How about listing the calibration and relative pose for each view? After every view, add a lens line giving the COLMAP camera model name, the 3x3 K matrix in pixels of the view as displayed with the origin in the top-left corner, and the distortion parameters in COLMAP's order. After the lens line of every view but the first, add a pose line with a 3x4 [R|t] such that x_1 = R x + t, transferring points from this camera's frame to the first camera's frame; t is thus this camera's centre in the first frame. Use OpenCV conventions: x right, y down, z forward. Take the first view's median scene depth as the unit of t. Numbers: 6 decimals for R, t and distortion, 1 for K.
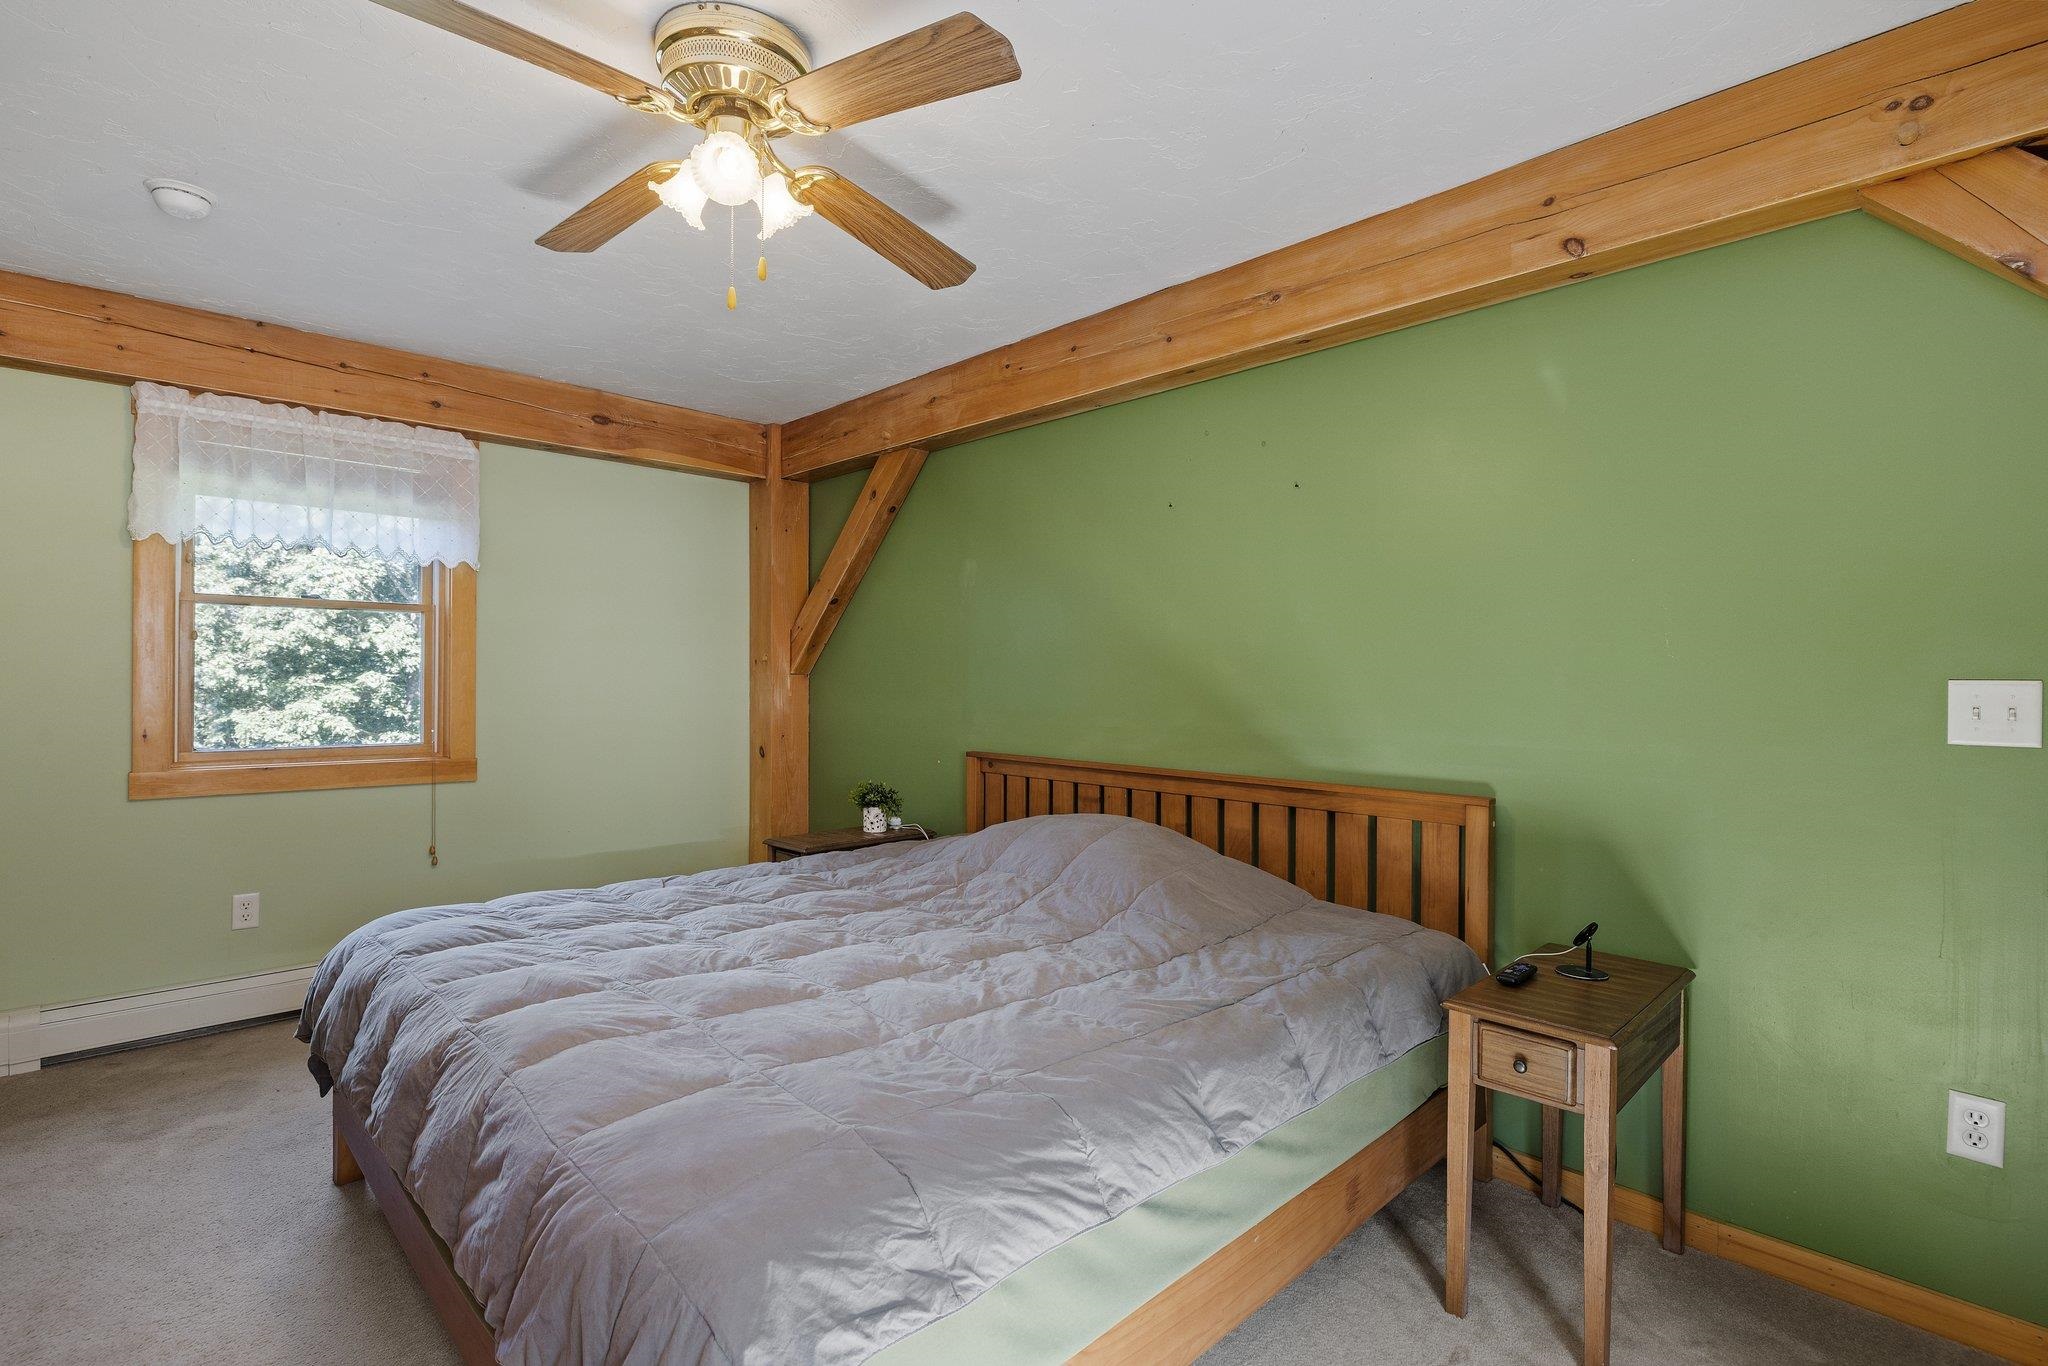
lens RADIAL K [[978.6, 0, 1016.2], [0, 978.6, 680.2], [0, 0, 1]] dist [-0.004082, -0.000204]
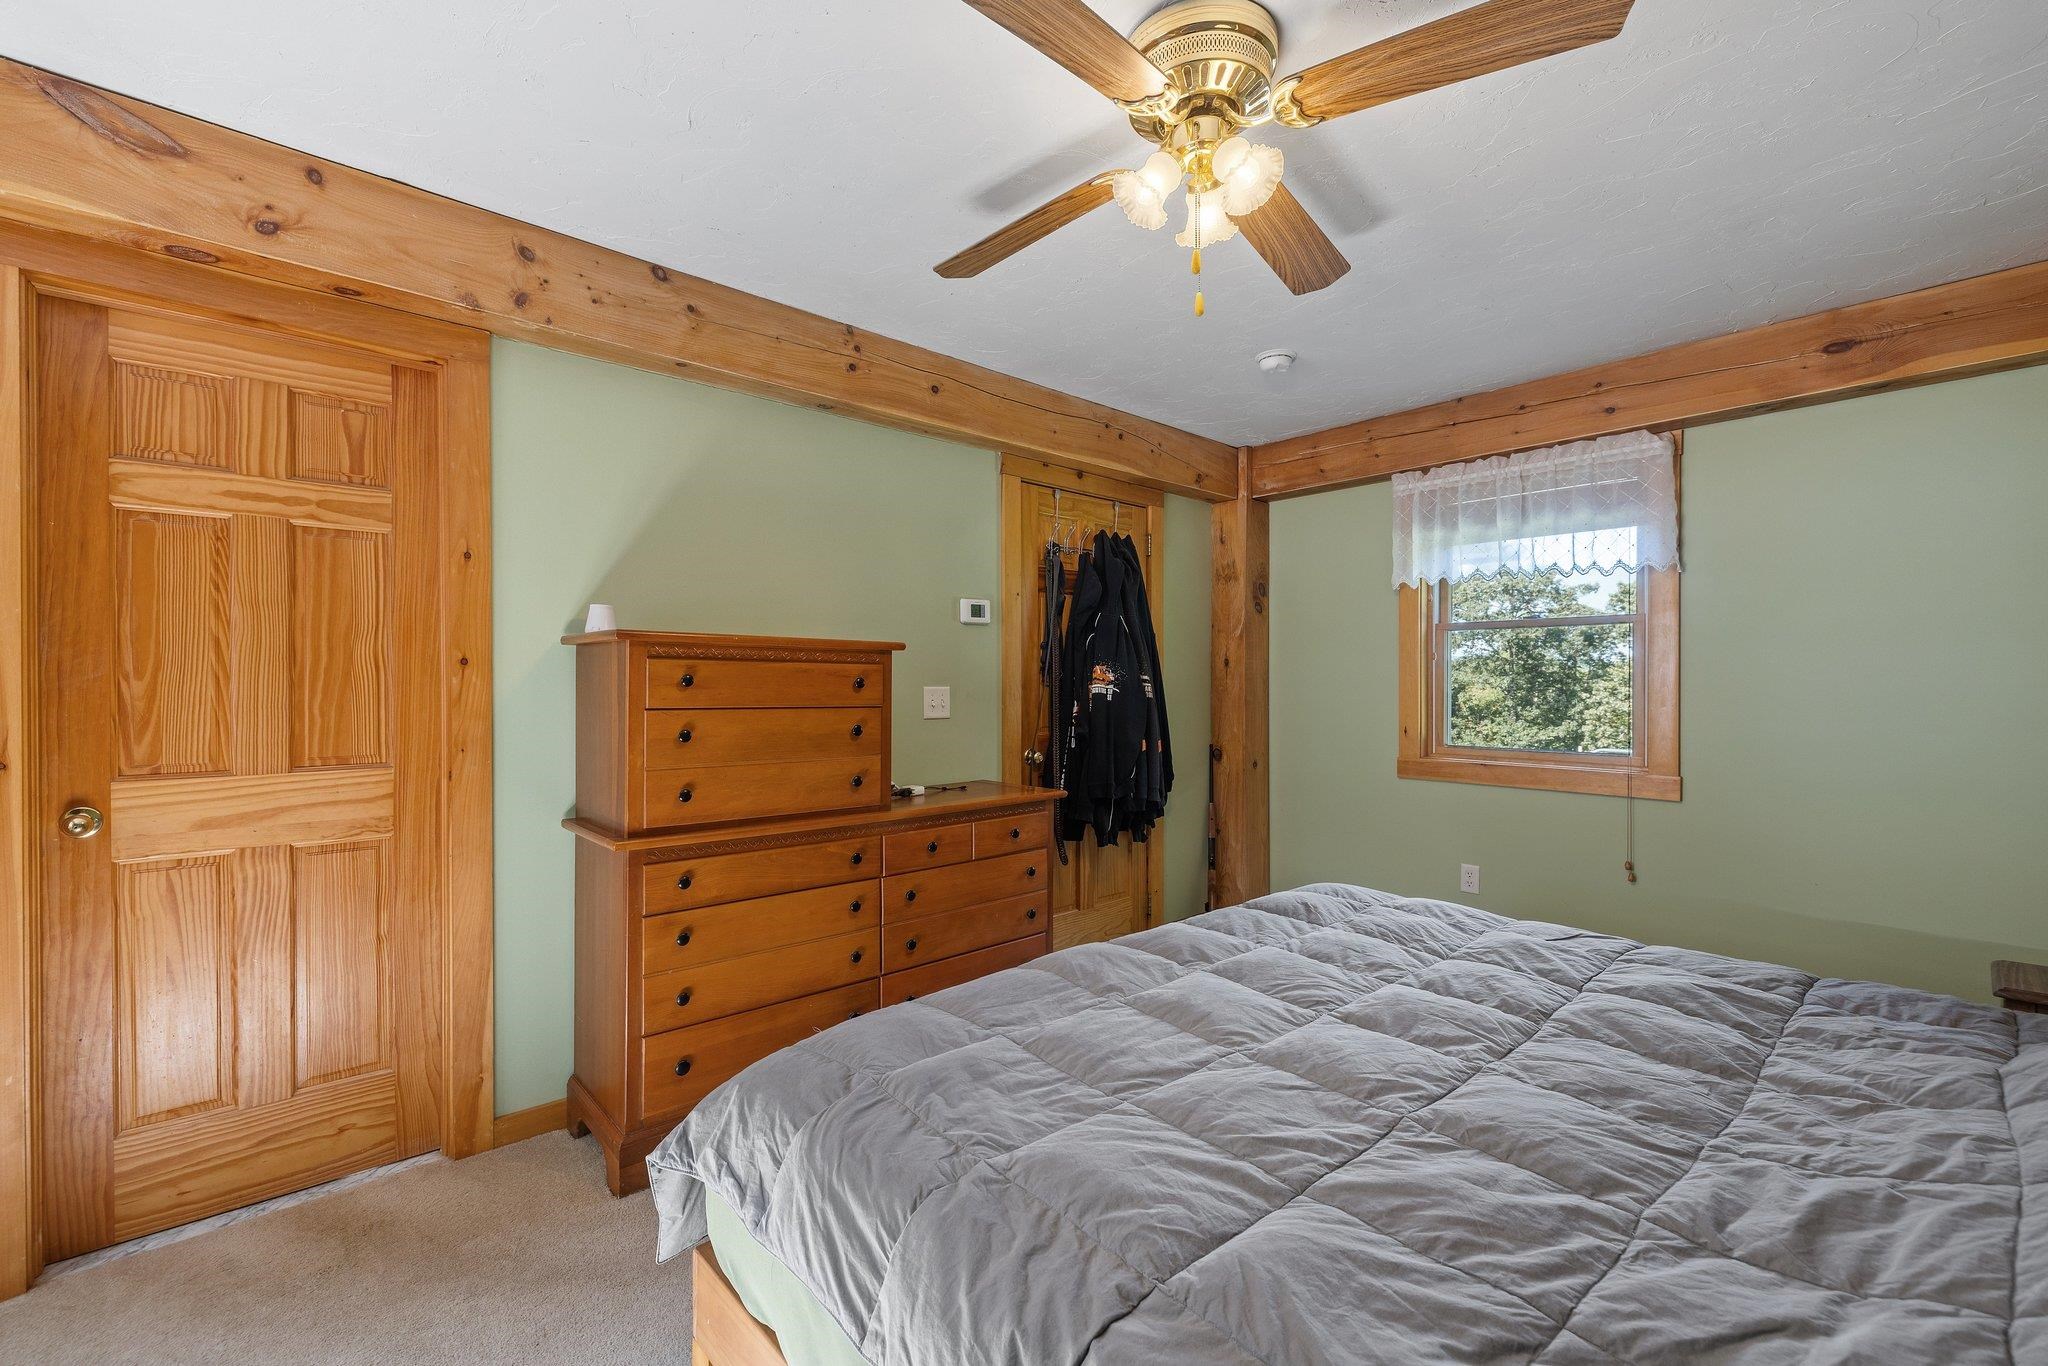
lens RADIAL K [[874.9, 0, 1014.8], [0, 874.9, 688.1], [0, 0, 1]] dist [-0.000276, -0.000059]
pose [[-0.043474, -0.002907, -0.999050, 0.342906], [-0.001577, 0.999995, -0.002841, 0.000823], [0.999053, 0.001452, -0.043478, 0.484920]]
